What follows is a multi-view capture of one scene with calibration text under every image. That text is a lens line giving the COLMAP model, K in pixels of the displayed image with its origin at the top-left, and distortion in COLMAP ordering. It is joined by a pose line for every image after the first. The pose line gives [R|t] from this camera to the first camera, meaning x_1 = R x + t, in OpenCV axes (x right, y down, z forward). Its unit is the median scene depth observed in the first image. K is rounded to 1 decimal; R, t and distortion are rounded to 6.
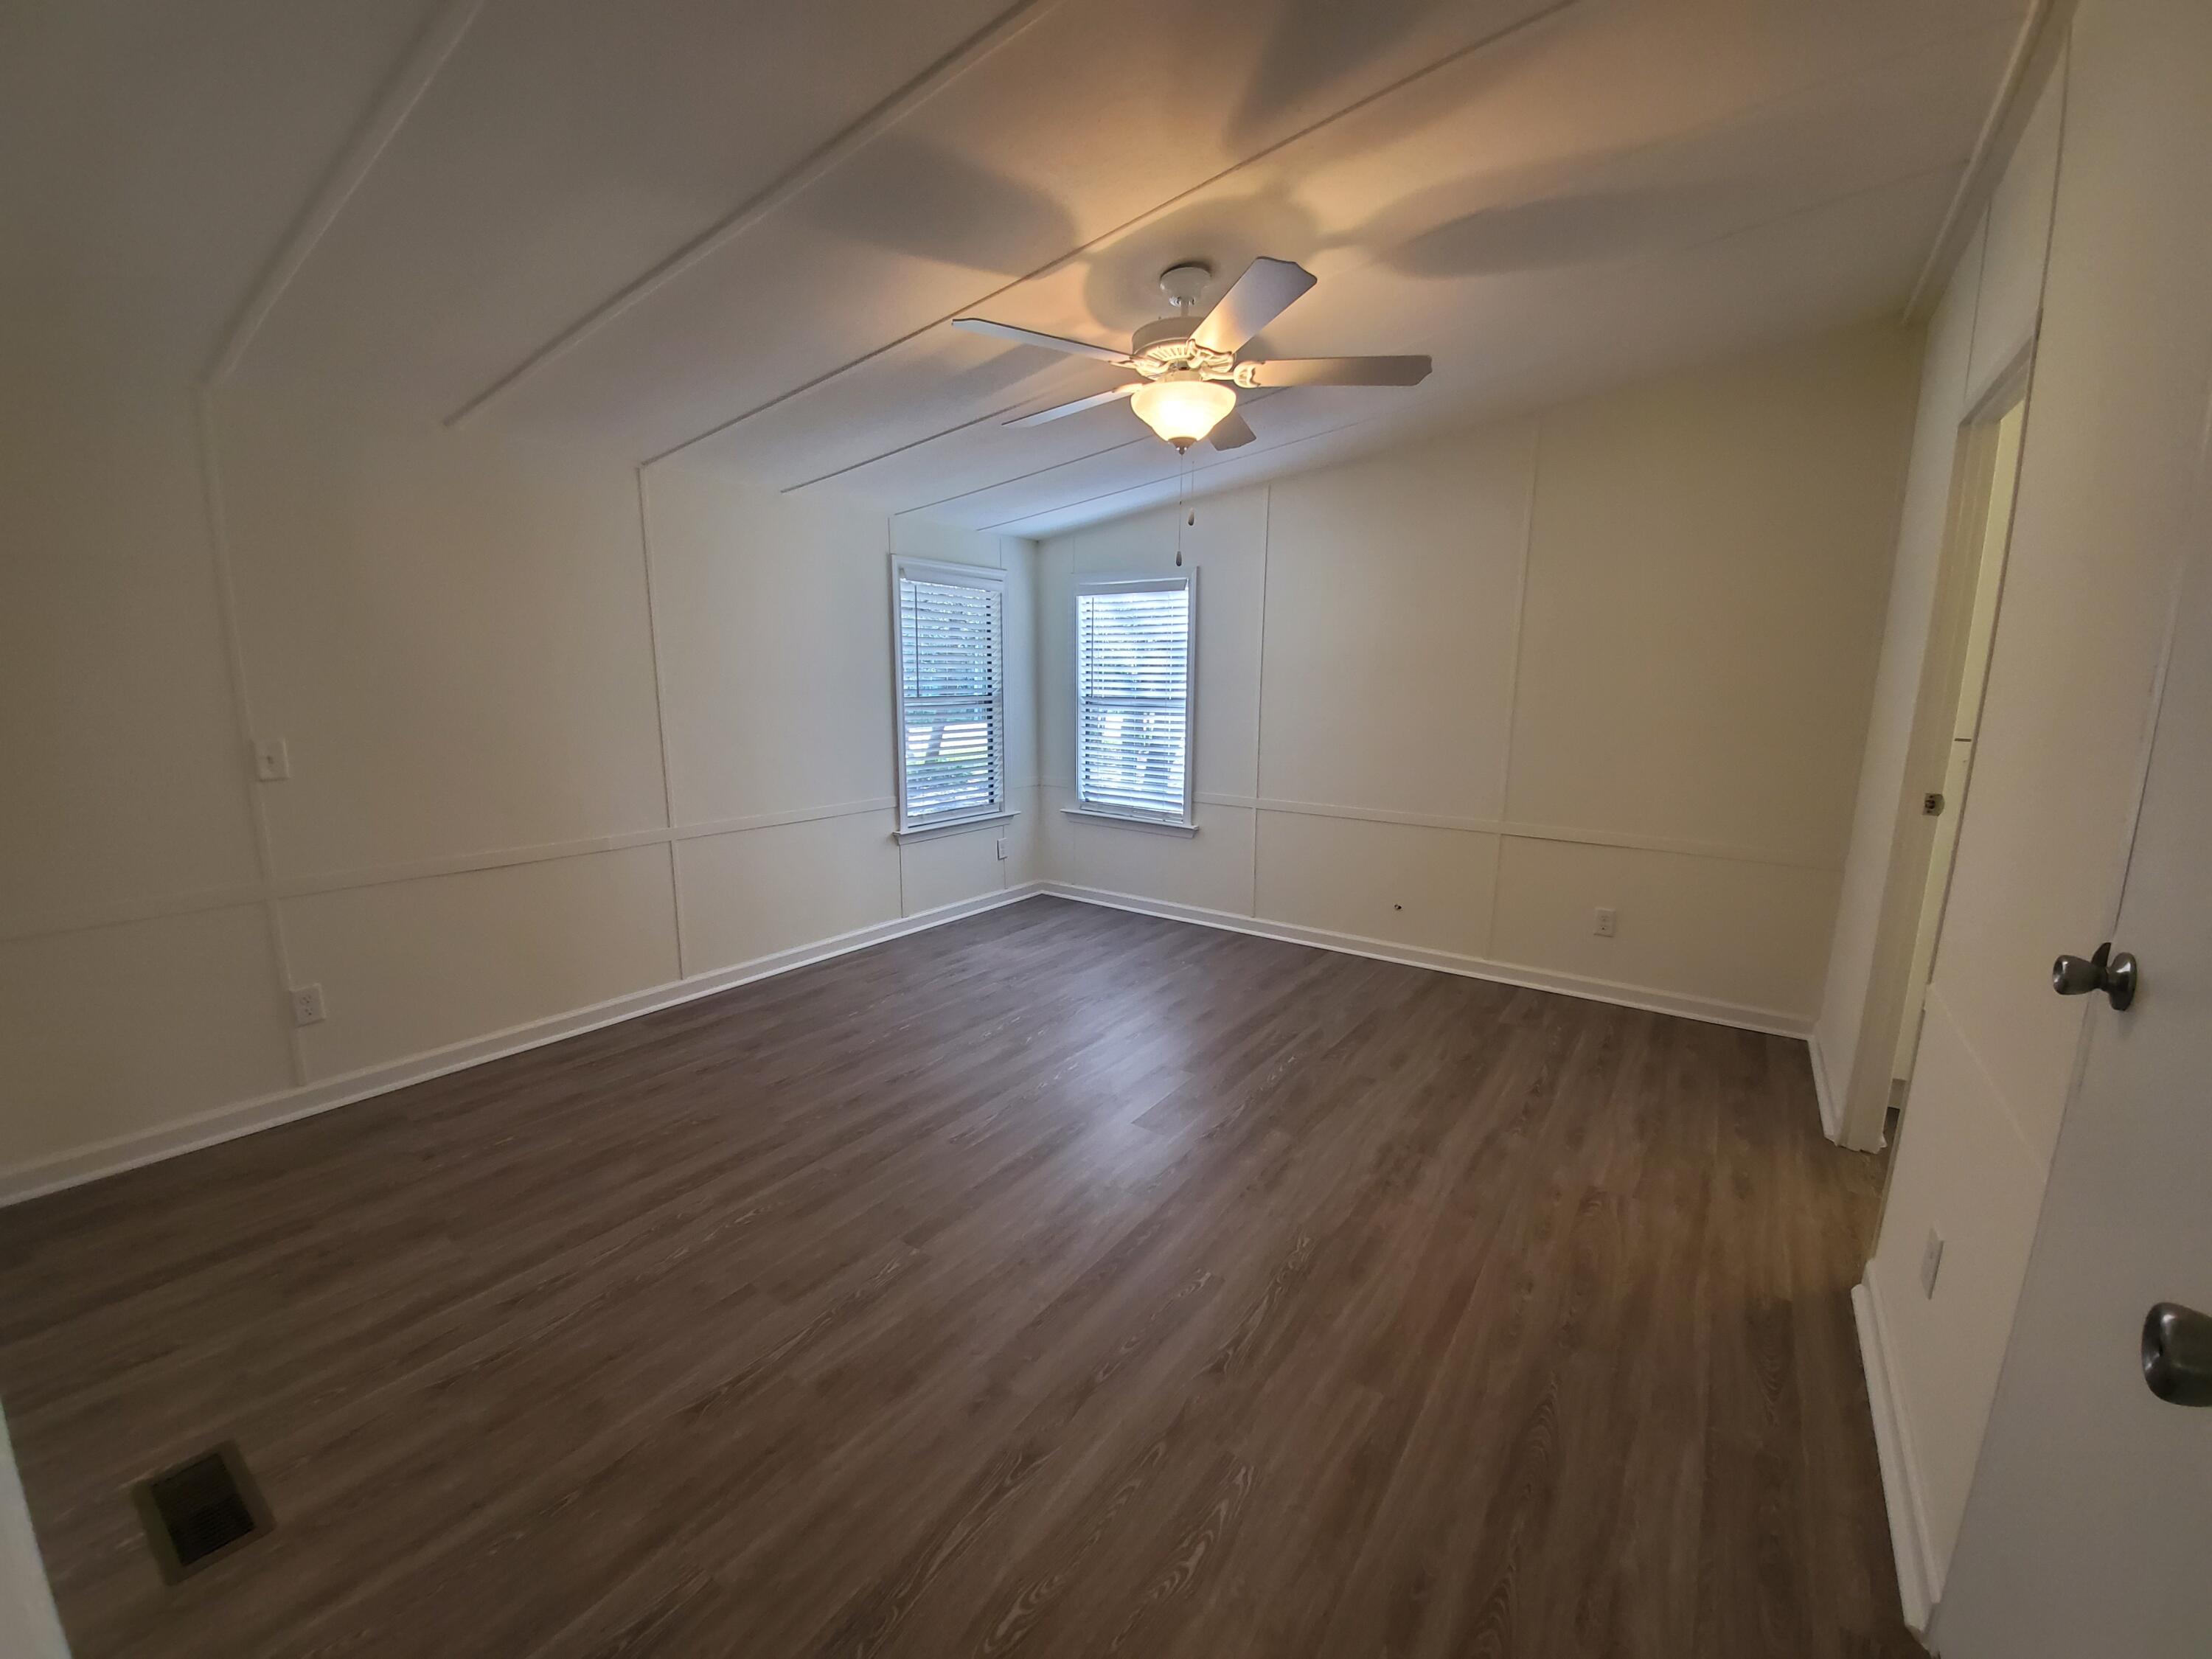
lens RADIAL K [[882.5, 0, 1120.0], [0, 882.5, 833.1], [0, 0, 1]] dist [0.002399, -0.007796]
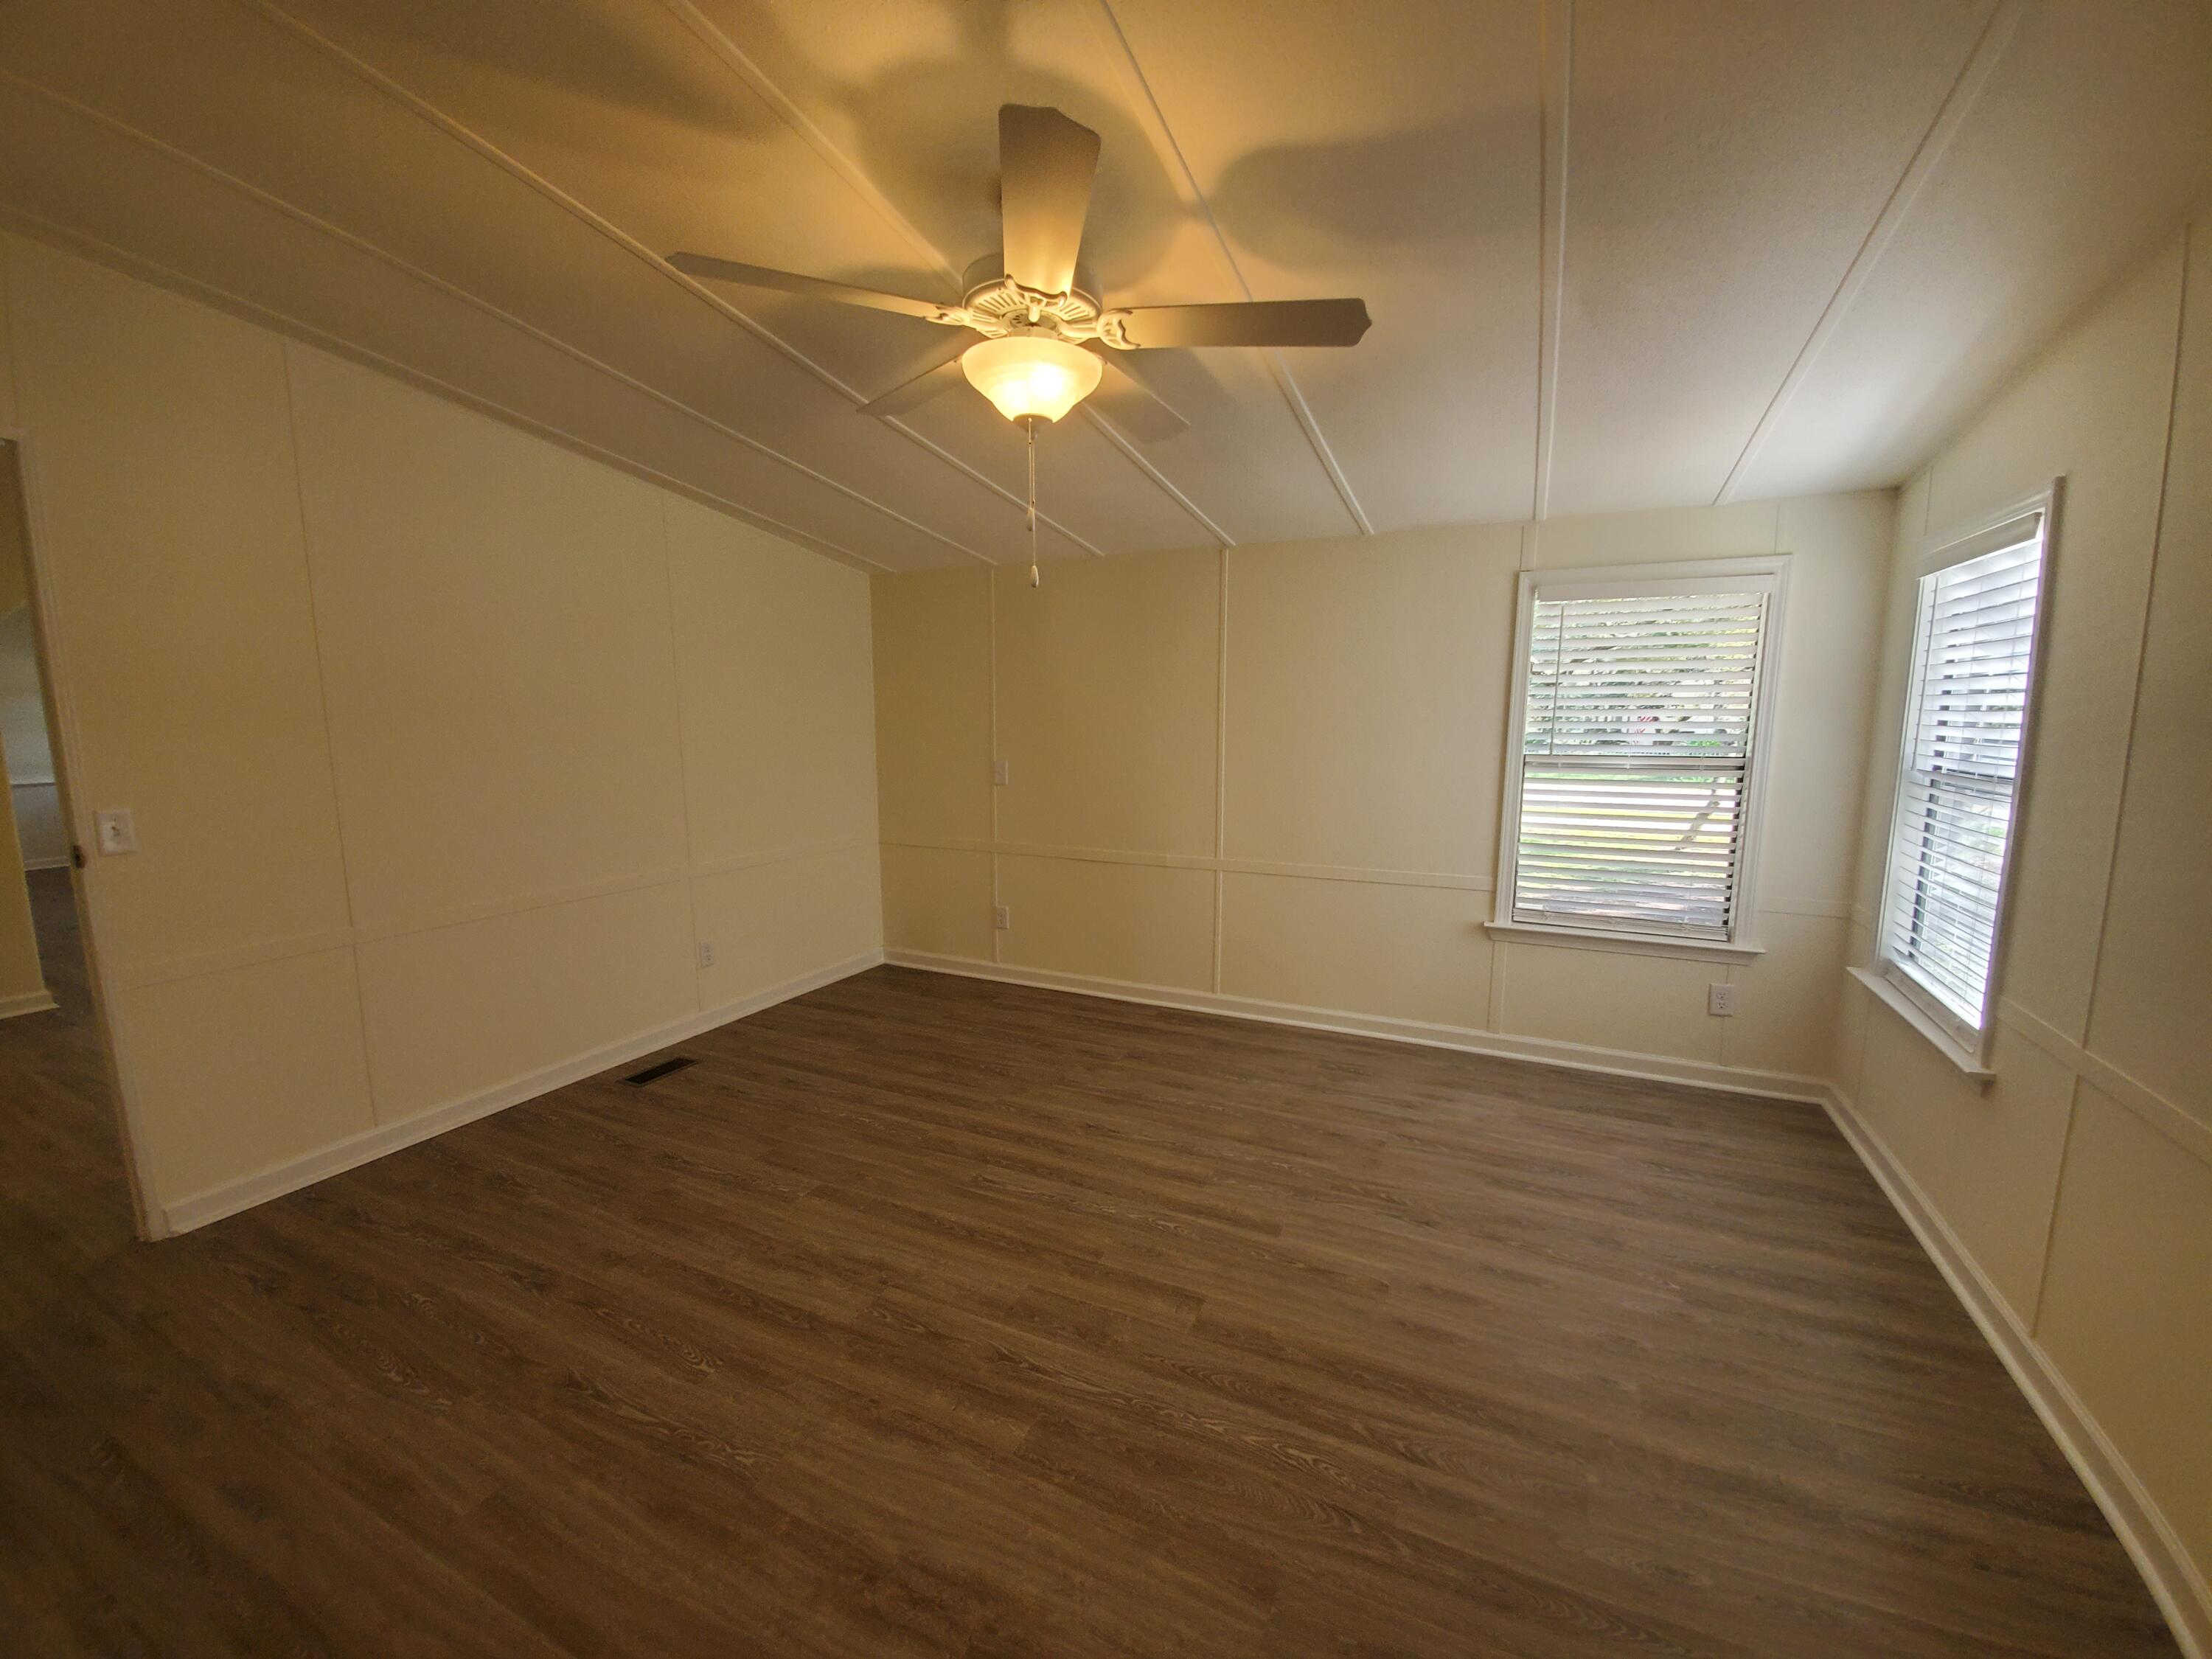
lens RADIAL K [[882.5, 0, 1120.0], [0, 882.5, 833.1], [0, 0, 1]] dist [0.002399, -0.007796]
pose [[0.166045, 0.123241, -0.978387, 0.619764], [-0.170730, 0.980769, 0.094566, -0.133319], [0.971226, 0.151338, 0.183893, 0.711422]]
